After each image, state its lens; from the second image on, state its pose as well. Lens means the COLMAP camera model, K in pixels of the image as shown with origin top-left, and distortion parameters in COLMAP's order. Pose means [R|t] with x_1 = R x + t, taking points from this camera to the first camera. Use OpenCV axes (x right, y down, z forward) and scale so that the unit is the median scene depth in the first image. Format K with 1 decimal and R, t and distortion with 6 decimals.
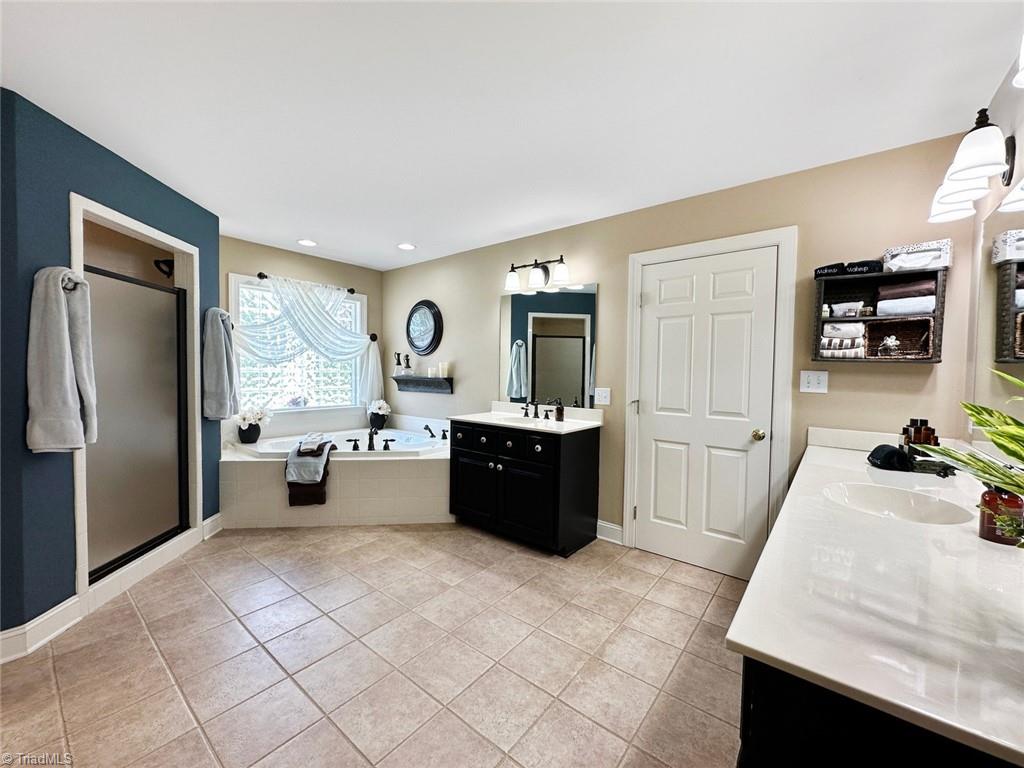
lens RADIAL K [[405.5, 0, 512.0], [0, 405.5, 384.0], [0, 0, 1]] dist [-0.000678, 0.000039]
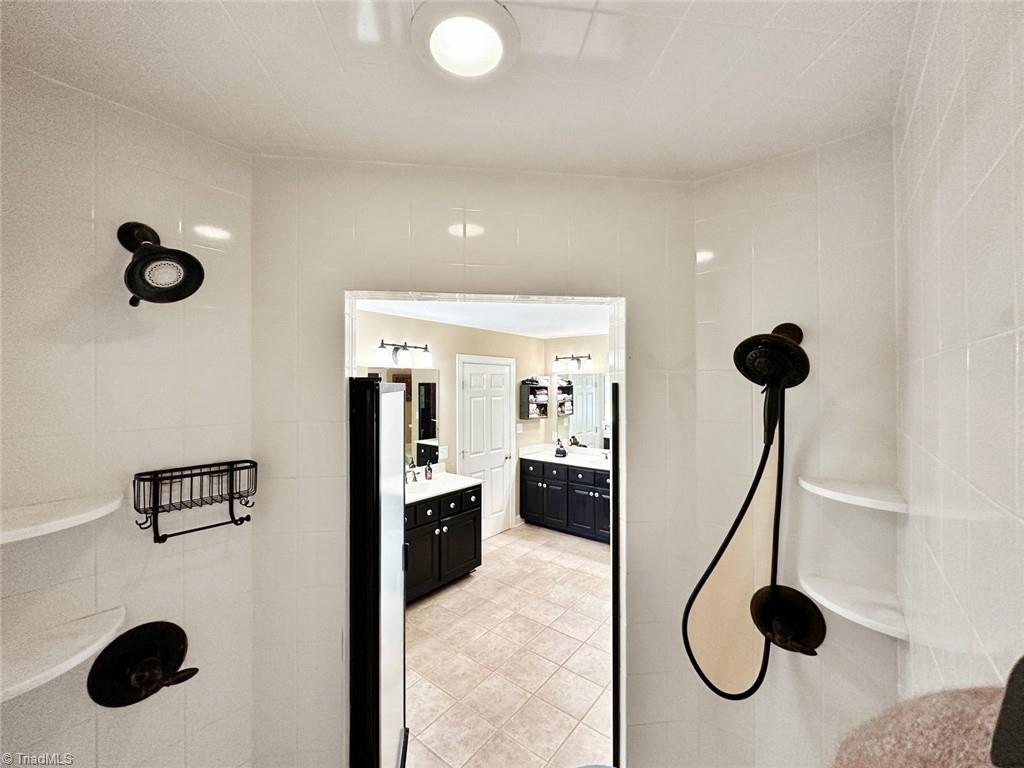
lens RADIAL K [[405.5, 0, 512.0], [0, 405.5, 384.0], [0, 0, 1]] dist [-0.000678, 0.000039]
pose [[0.003038, -0.013165, 0.999909, -1.412708], [0.033093, 0.999367, 0.013057, -0.261487], [-0.999448, 0.033050, 0.003472, 0.937995]]
